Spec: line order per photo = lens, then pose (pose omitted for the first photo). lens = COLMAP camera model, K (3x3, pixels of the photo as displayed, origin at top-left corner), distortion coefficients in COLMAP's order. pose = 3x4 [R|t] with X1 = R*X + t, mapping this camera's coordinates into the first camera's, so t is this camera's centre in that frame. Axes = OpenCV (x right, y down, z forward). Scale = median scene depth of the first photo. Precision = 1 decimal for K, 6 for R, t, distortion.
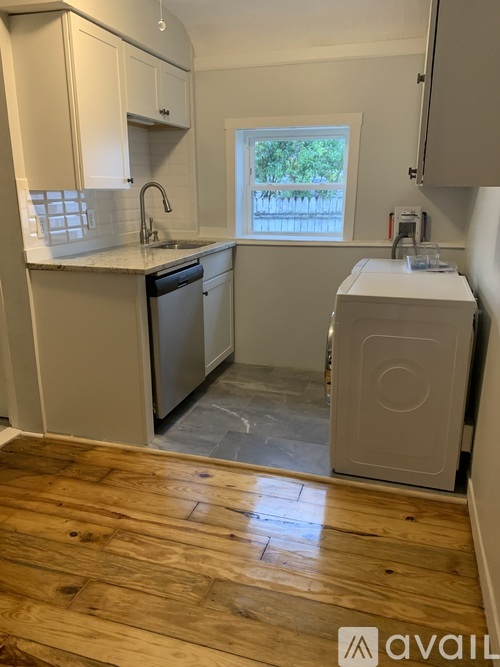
lens RADIAL K [[510.3, 0, 252.0], [0, 510.3, 333.6], [0, 0, 1]] dist [0.052552, -0.031153]
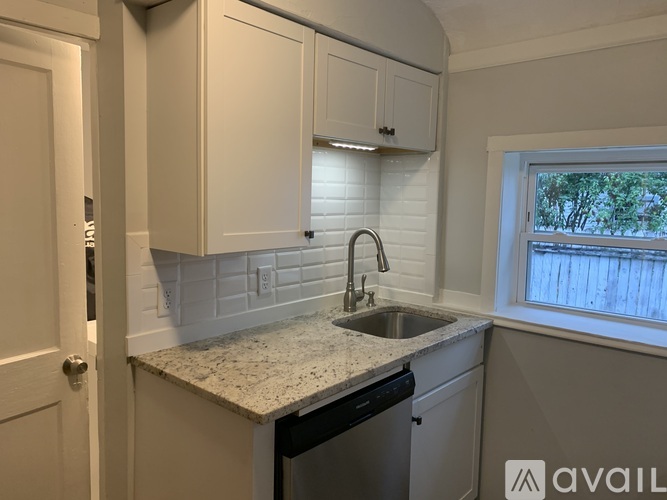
lens RADIAL K [[510.3, 0, 330.1], [0, 510.3, 250.1], [0, 0, 1]] dist [0.052552, -0.031153]
pose [[0.911169, 0.063378, -0.407130, 0.040370], [-0.133229, 0.980337, -0.145563, -0.156068], [0.389899, 0.186874, 0.901697, 0.364547]]
